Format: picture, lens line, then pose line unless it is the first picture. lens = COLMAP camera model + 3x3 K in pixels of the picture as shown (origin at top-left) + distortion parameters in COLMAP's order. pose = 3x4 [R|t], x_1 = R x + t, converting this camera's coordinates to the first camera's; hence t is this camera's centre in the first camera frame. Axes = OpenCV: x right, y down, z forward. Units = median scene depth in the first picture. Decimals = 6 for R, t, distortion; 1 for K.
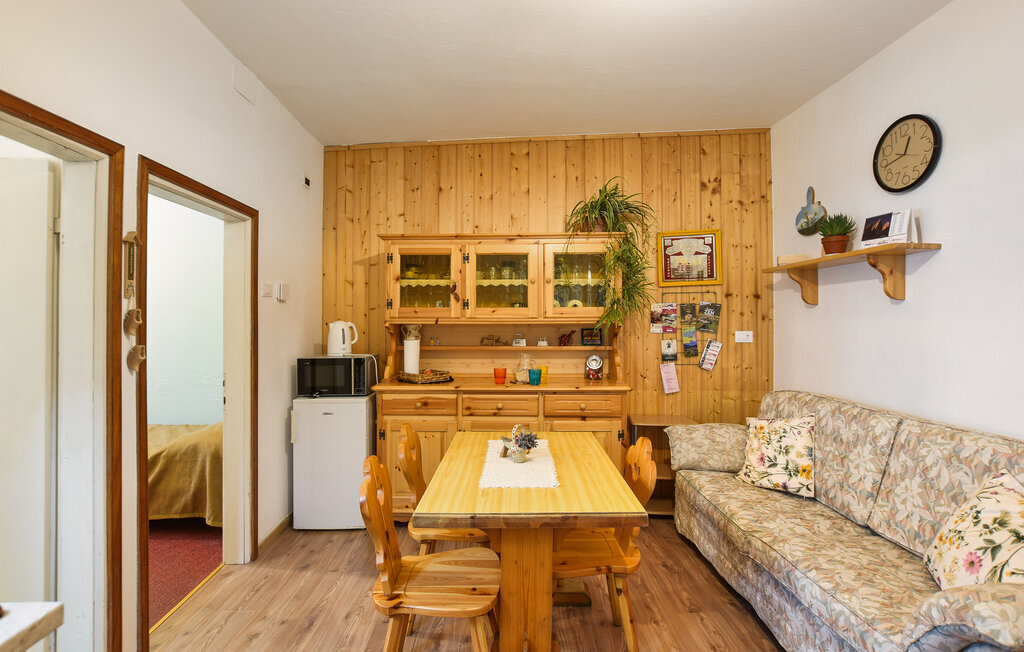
lens RADIAL K [[470.3, 0, 513.5], [0, 470.3, 318.0], [0, 0, 1]] dist [-0.001128, 0.000591]
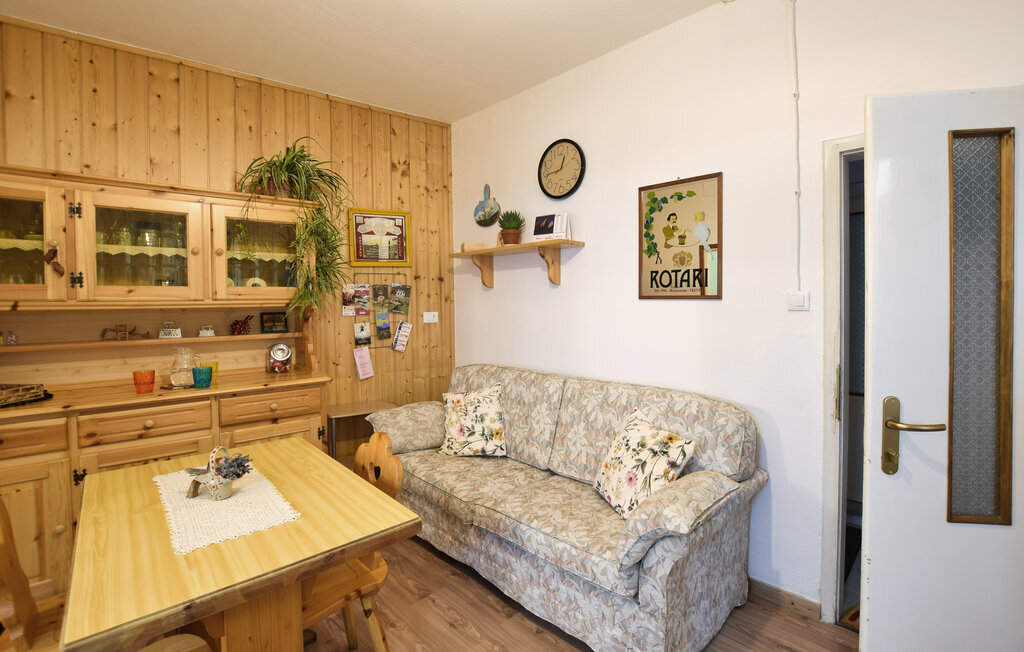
lens RADIAL K [[466.6, 0, 510.6], [0, 466.6, 311.5], [0, 0, 1]] dist [-0.021102, 0.006641]
pose [[0.746700, -0.019427, 0.664877, -0.082012], [0.003072, 0.999663, 0.025760, 0.000575], [-0.665154, -0.017193, 0.746509, 0.114959]]
